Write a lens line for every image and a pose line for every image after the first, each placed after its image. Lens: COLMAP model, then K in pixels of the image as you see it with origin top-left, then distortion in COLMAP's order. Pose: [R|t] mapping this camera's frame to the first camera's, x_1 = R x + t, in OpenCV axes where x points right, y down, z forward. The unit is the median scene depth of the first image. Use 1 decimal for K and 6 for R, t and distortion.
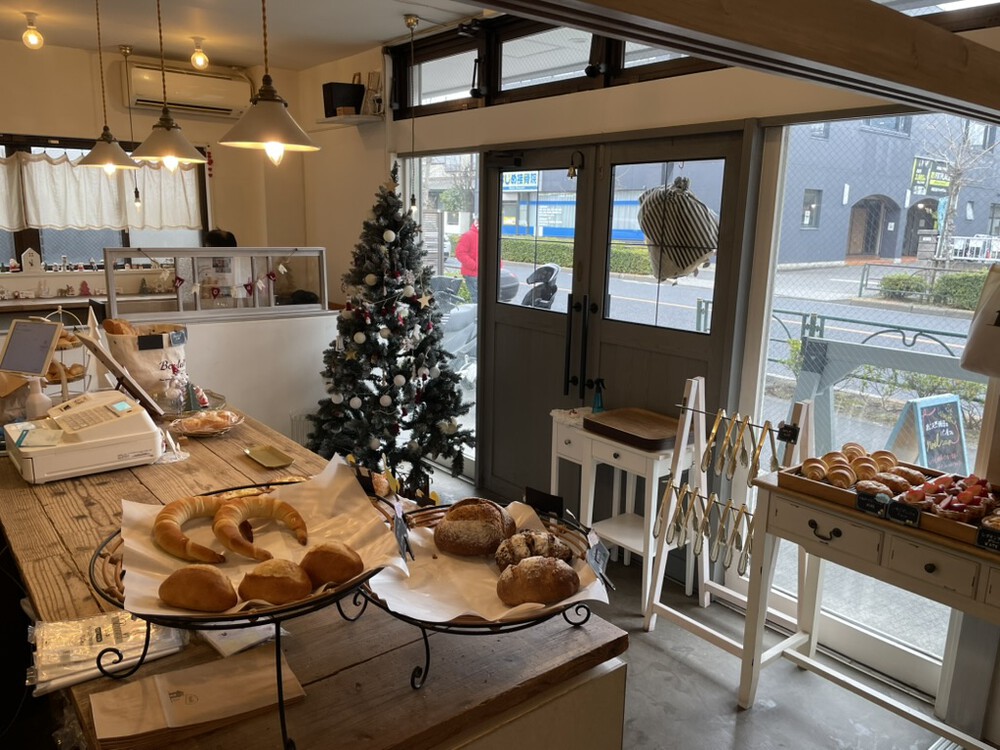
lens RADIAL K [[762.8, 0, 497.5], [0, 762.8, 375.9], [0, 0, 1]] dist [0.095389, -0.142047]
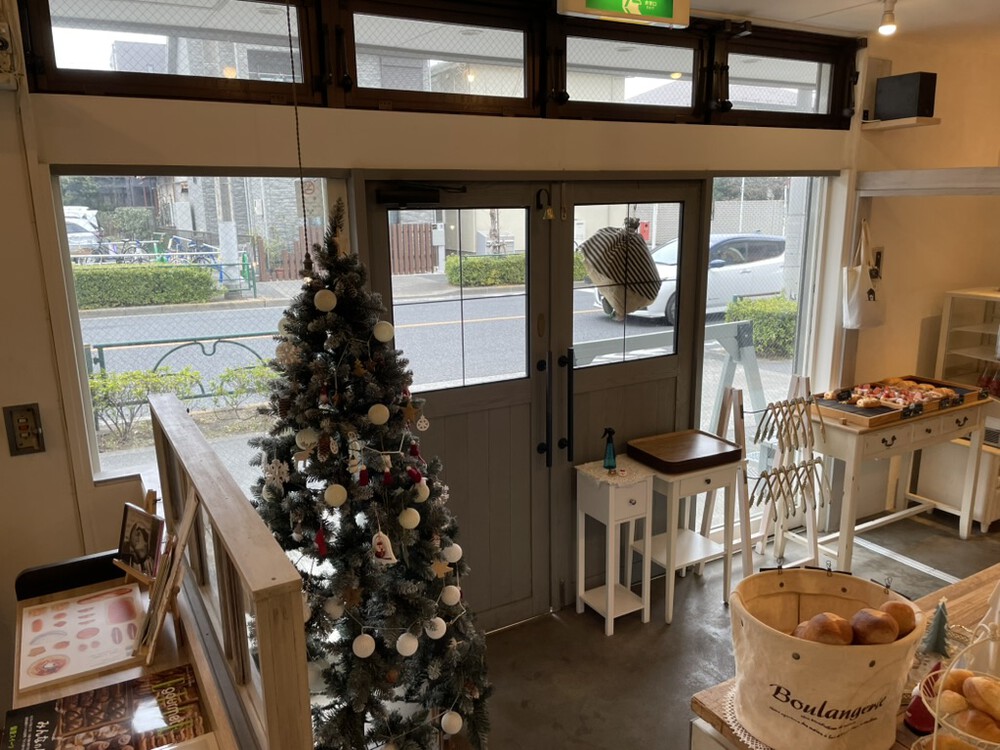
lens RADIAL K [[758.0, 0, 497.8], [0, 758.0, 382.2], [0, 0, 1]] dist [0.101880, -0.141479]
pose [[0.154758, -0.252809, 0.955059, -0.796322], [0.221850, 0.950910, 0.215762, -0.292824], [-0.962721, 0.178489, 0.203246, 0.948863]]
